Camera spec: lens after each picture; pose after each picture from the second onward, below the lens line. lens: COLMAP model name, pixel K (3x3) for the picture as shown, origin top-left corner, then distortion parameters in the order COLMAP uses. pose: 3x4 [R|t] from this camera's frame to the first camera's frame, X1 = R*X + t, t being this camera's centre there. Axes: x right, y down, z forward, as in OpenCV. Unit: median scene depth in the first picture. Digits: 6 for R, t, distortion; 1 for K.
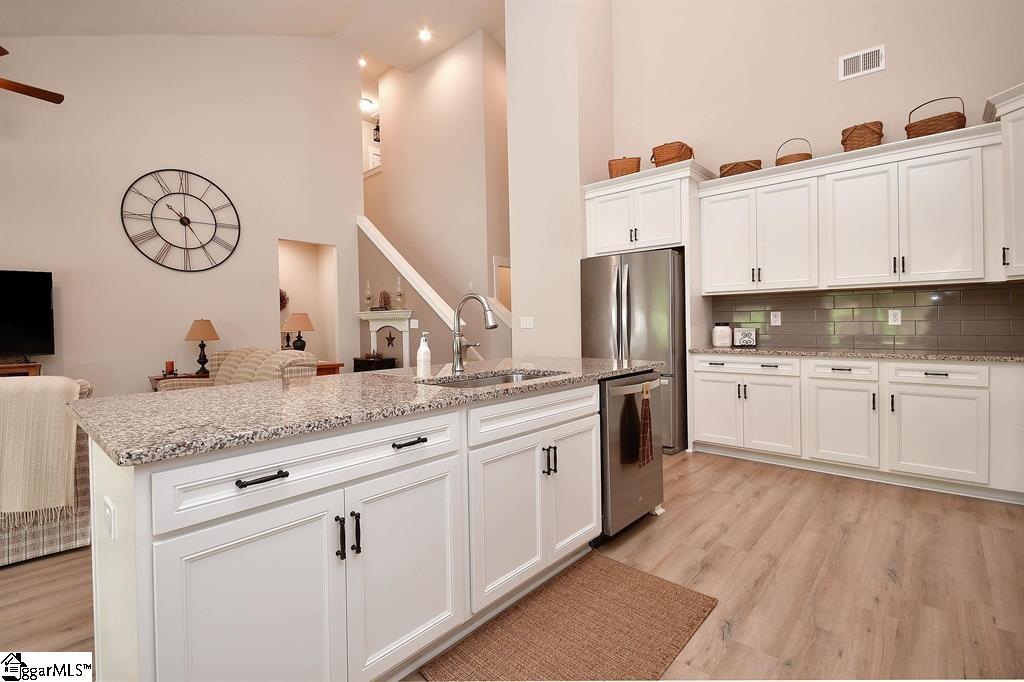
lens RADIAL K [[469.6, 0, 513.4], [0, 469.6, 330.7], [0, 0, 1]] dist [-0.000896, 0.000221]
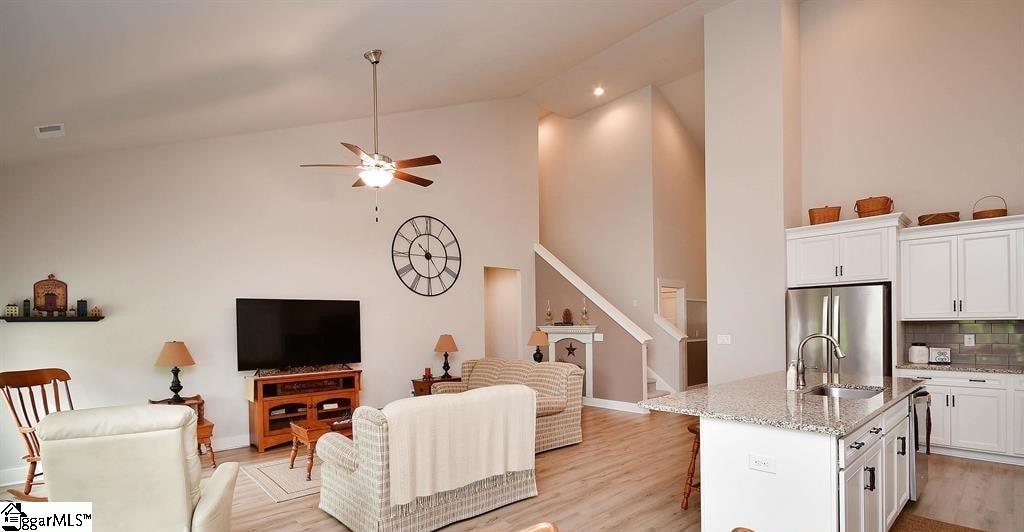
lens RADIAL K [[479.4, 0, 479.8], [0, 479.4, 326.3], [0, 0, 1]] dist [-0.011779, -0.001369]
pose [[0.994548, 0.002885, -0.104237, -0.437382], [-0.003470, 0.999979, -0.005432, -0.039354], [0.104220, 0.005764, 0.994538, -0.266538]]
